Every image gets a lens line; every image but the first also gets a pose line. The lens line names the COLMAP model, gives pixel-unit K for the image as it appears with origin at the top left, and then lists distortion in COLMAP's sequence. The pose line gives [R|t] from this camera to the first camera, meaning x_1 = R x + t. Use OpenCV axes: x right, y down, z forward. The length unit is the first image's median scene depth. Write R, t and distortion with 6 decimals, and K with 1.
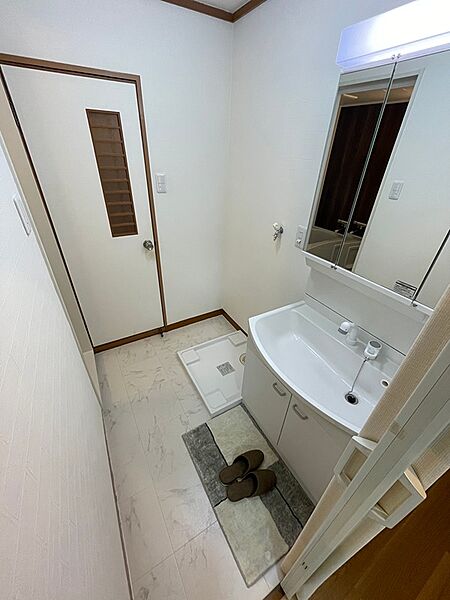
lens RADIAL K [[242.9, 0, 226.9], [0, 242.9, 297.8], [0, 0, 1]] dist [-0.001634, -0.000260]
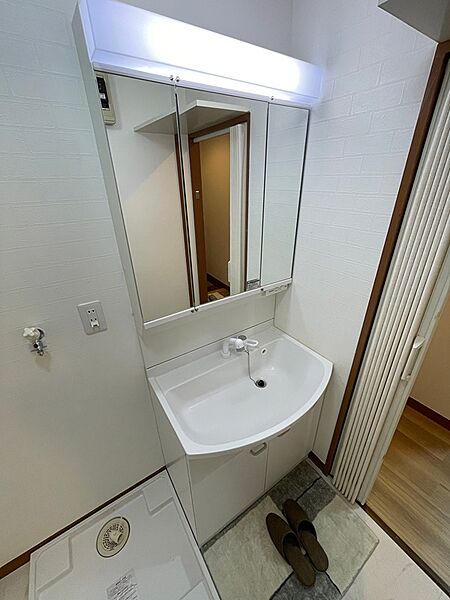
lens RADIAL K [[242.9, 0, 226.9], [0, 242.9, 297.8], [0, 0, 1]] dist [-0.001634, -0.000260]
pose [[-0.053611, -0.473134, 0.879358, -0.241040], [0.542145, 0.725740, 0.423533, -0.370550], [-0.838573, 0.499446, 0.217599, 0.560280]]
